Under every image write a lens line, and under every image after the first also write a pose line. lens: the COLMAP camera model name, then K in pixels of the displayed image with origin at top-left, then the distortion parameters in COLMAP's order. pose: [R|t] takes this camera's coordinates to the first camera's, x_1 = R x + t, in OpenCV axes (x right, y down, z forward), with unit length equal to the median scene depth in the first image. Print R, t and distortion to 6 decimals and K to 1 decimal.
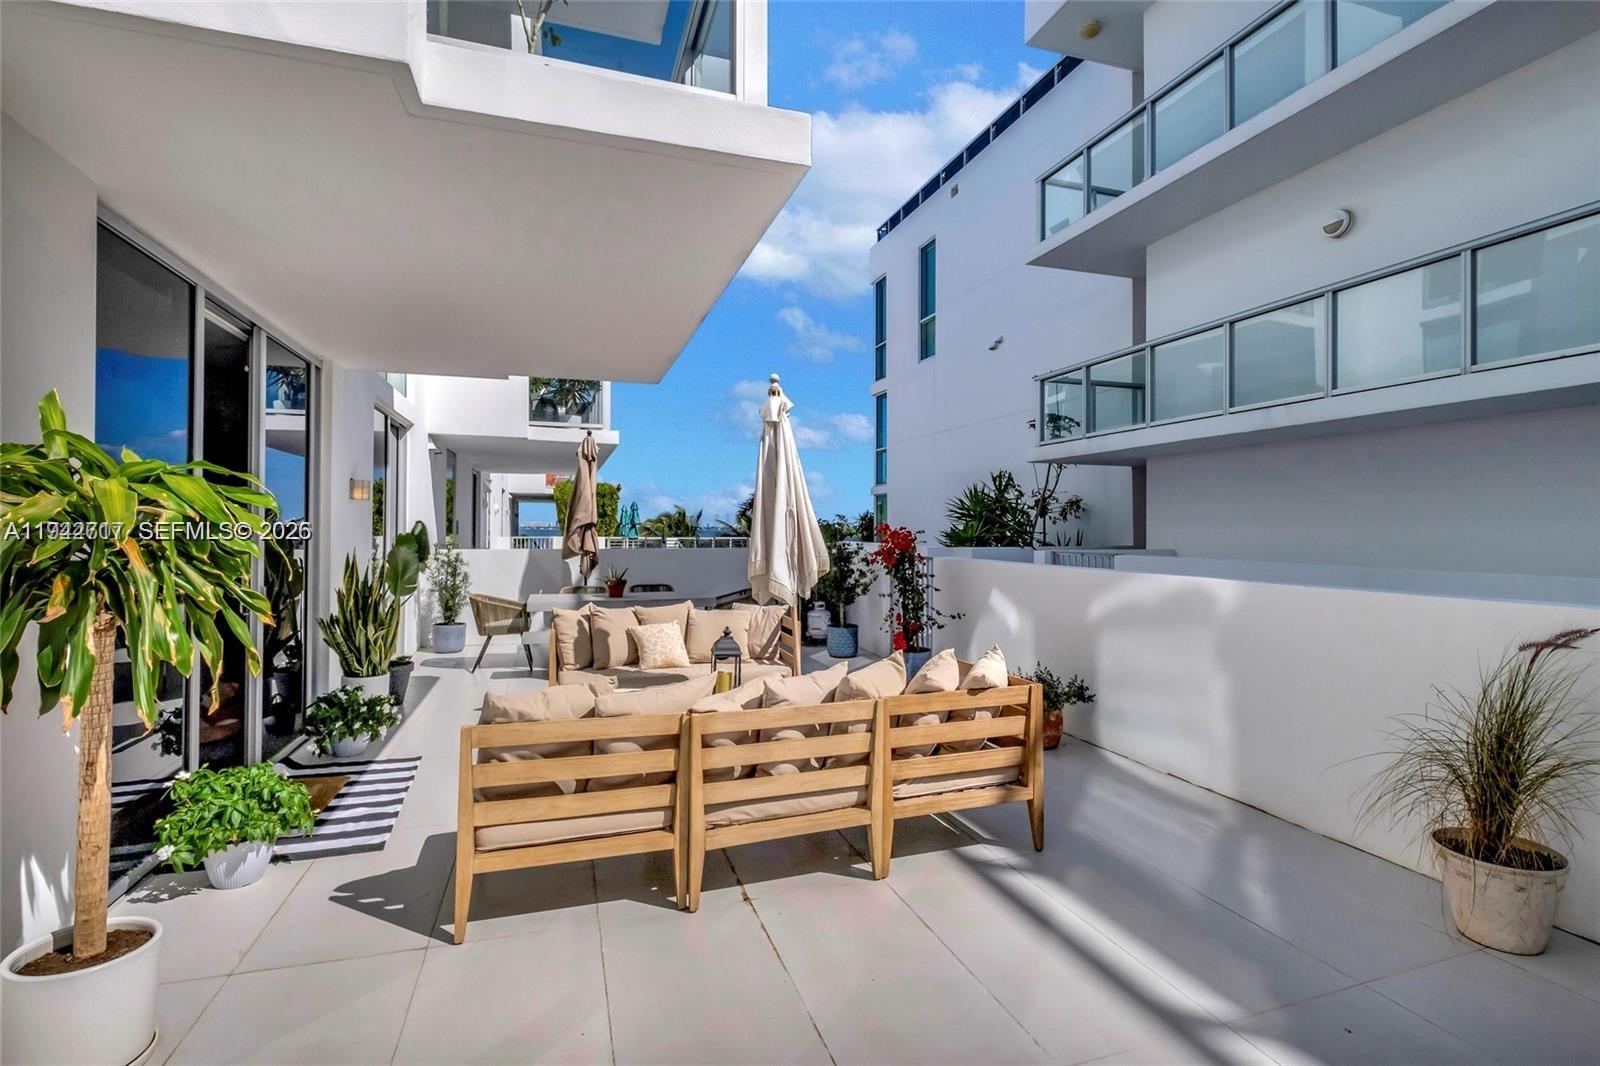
lens RADIAL K [[733.5, 0, 801.9], [0, 733.5, 525.9], [0, 0, 1]] dist [0.003493, -0.000300]
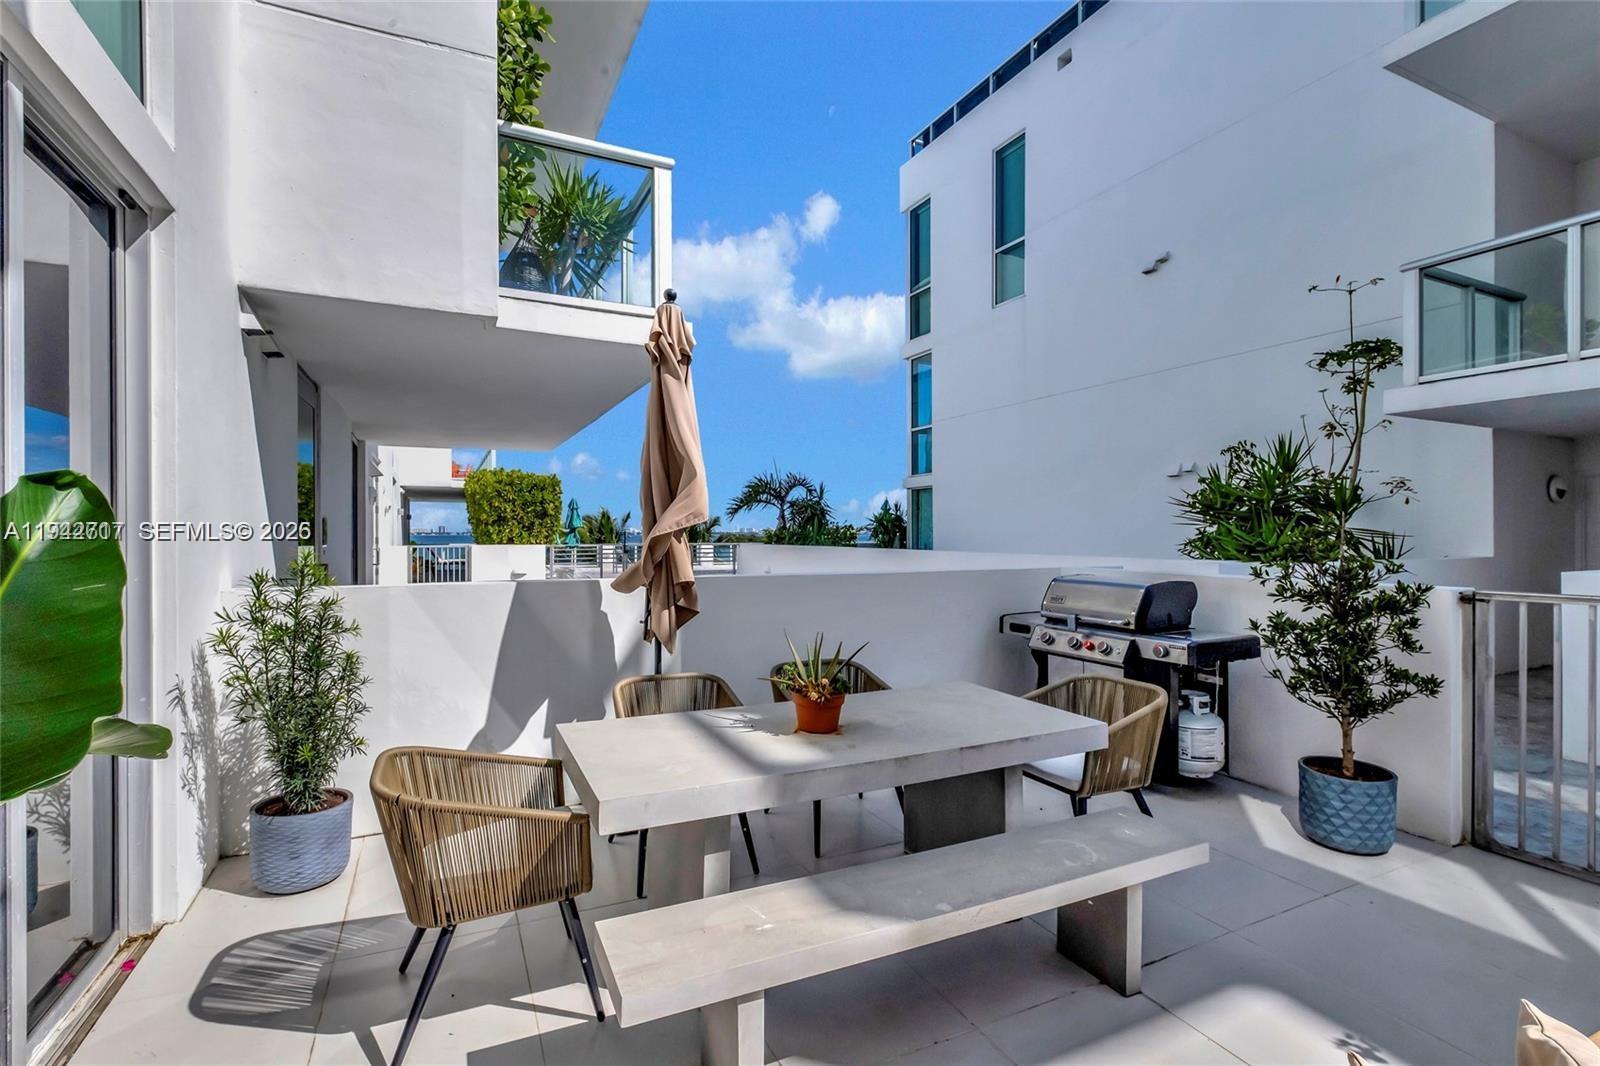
lens RADIAL K [[733.5, 0, 795.9], [0, 733.5, 537.3], [0, 0, 1]] dist [0.003493, -0.000300]
pose [[0.991413, -0.005763, 0.130642, -0.158906], [0.004566, 0.999945, 0.009465, 0.001846], [-0.130689, -0.008787, 0.991384, 0.339680]]
